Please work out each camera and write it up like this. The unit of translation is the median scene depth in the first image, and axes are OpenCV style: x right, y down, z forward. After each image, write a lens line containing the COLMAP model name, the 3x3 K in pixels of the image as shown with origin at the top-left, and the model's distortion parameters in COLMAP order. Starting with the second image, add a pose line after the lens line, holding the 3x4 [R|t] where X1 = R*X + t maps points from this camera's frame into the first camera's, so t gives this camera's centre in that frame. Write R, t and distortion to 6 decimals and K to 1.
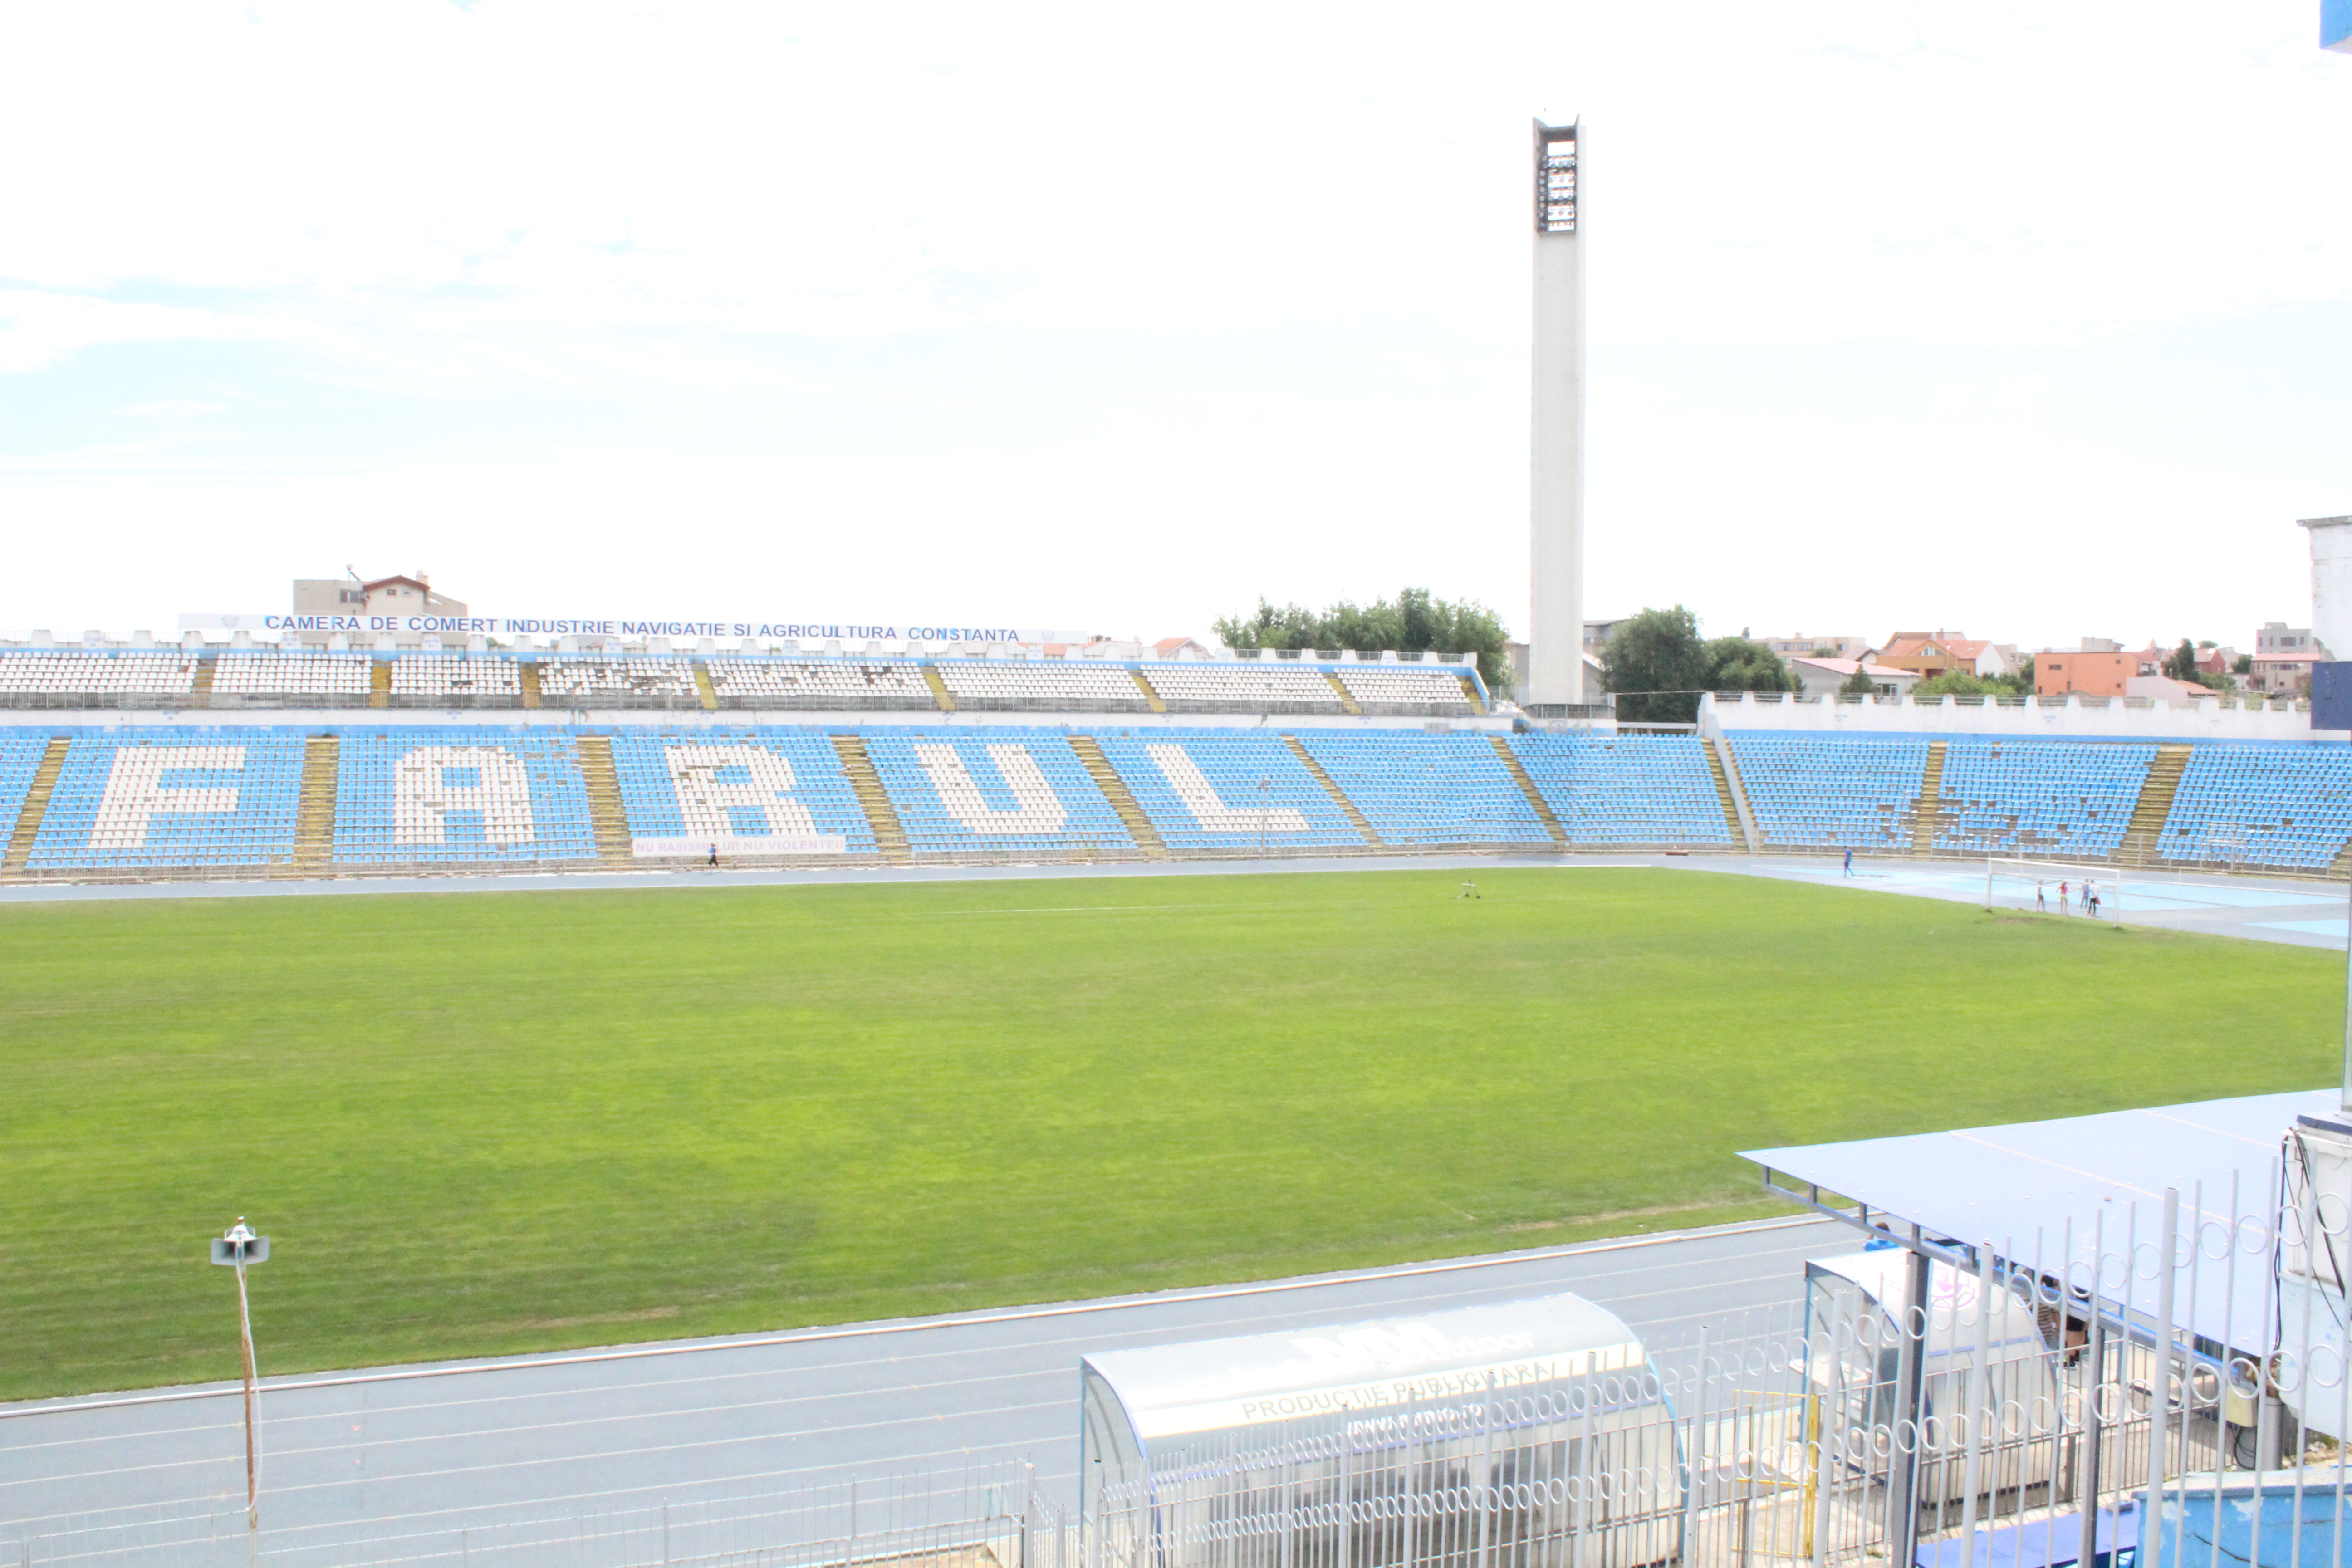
lens RADIAL K [[1966.6, 0, 1175.9], [0, 1966.6, 785.7], [0, 0, 1]] dist [-0.167183, 0.150149]
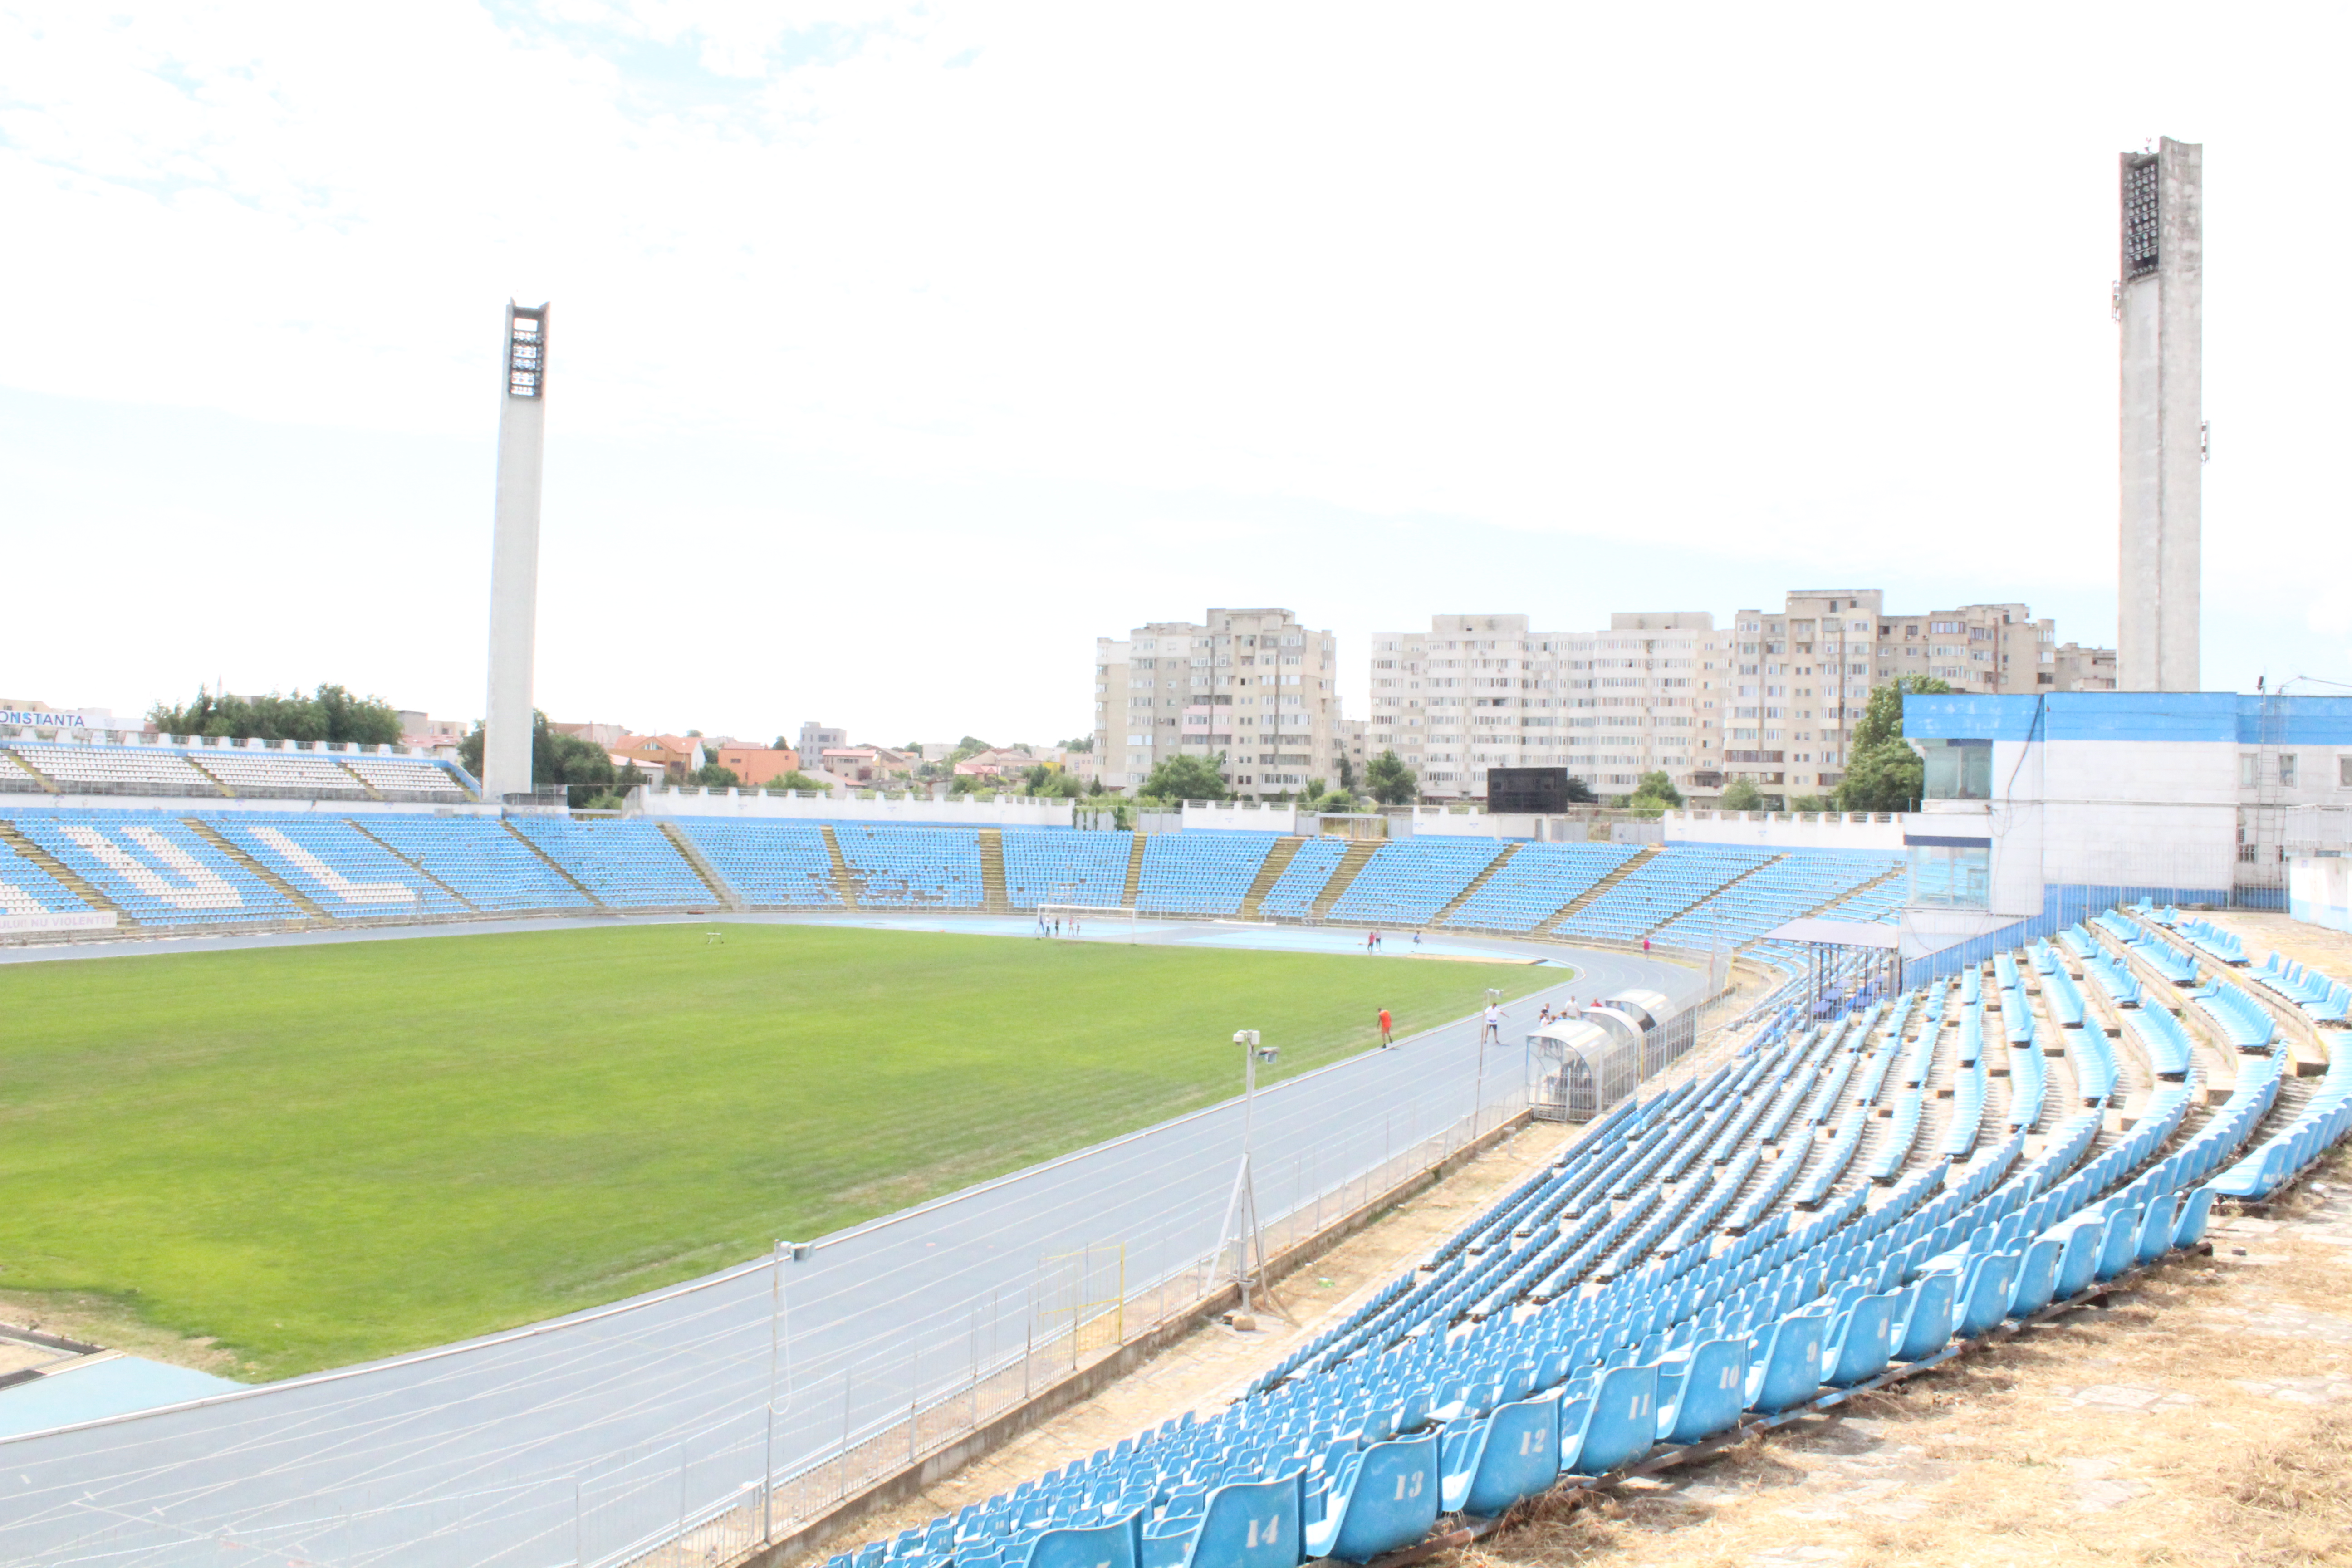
lens RADIAL K [[1966.6, 0, 1168.2], [0, 1966.6, 763.1], [0, 0, 1]] dist [-0.167183, 0.150149]
pose [[0.709731, 0.024068, 0.704061, -0.429559], [0.012963, 0.998801, -0.047211, 0.000609], [-0.704353, 0.042633, 0.708568, -0.134962]]
